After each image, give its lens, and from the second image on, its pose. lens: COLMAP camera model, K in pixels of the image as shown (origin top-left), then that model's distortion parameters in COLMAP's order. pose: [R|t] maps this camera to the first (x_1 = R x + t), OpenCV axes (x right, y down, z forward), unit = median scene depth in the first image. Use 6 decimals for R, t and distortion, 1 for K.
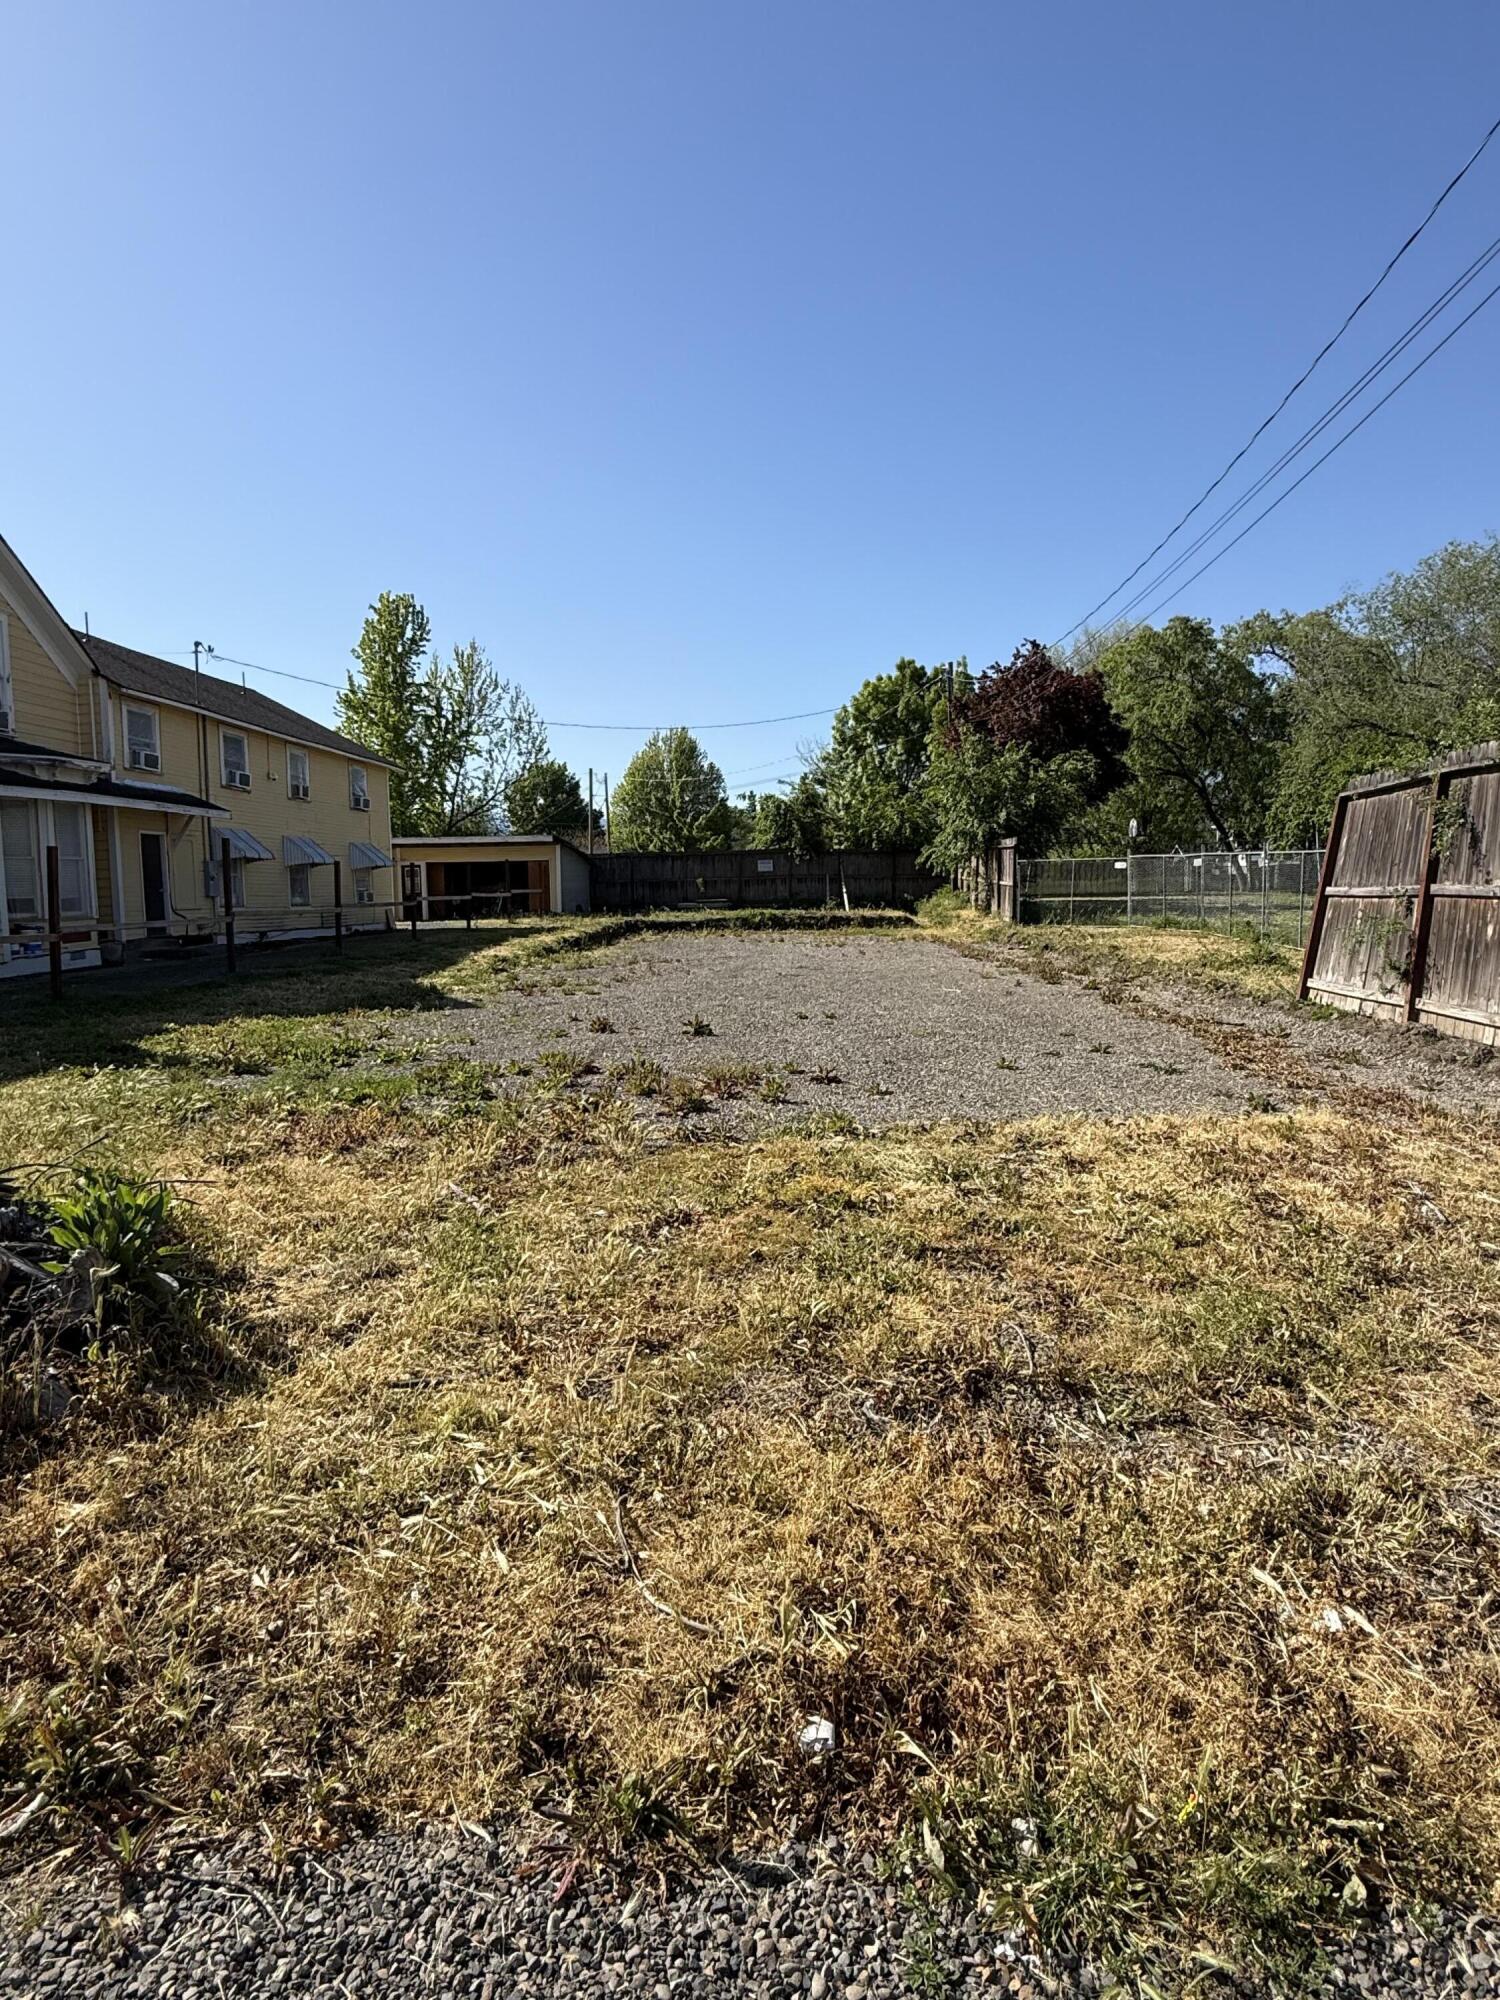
lens RADIAL K [[1106.4, 0, 753.1], [0, 1106.4, 1003.0], [0, 0, 1]] dist [-0.001263, -0.001821]
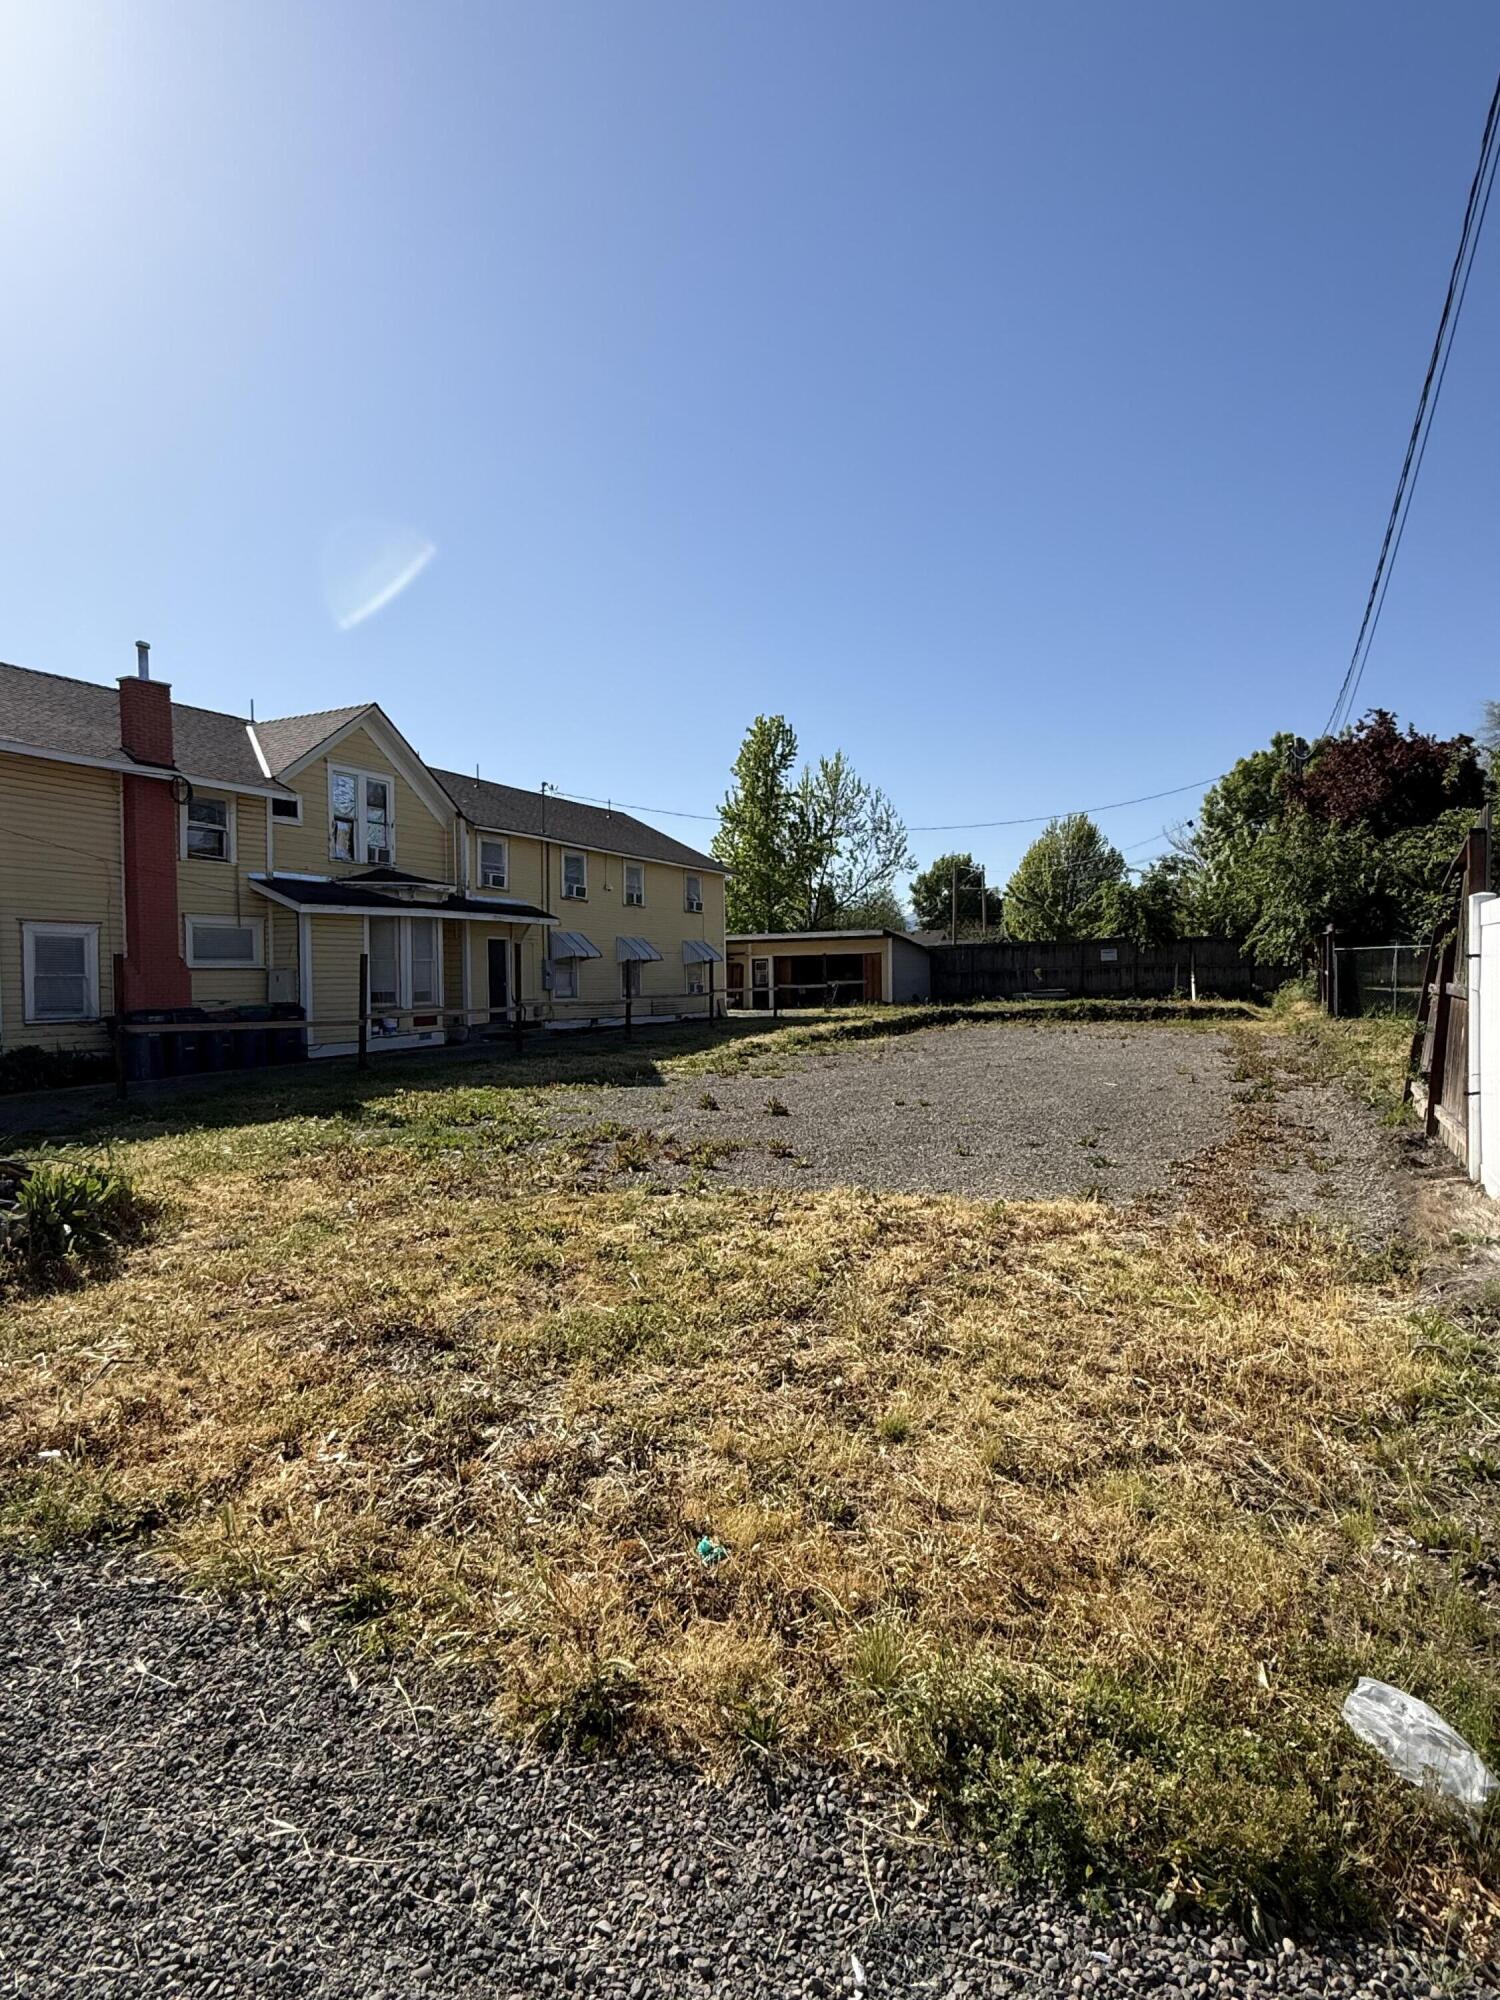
lens RADIAL K [[1106.4, 0, 753.7], [0, 1106.4, 1000.0], [0, 0, 1]] dist [-0.001263, -0.001821]
pose [[0.929431, 0.002998, -0.368983, 0.100227], [-0.033135, 0.996605, -0.075365, -0.000607], [0.367505, 0.082273, 0.926376, -0.019770]]
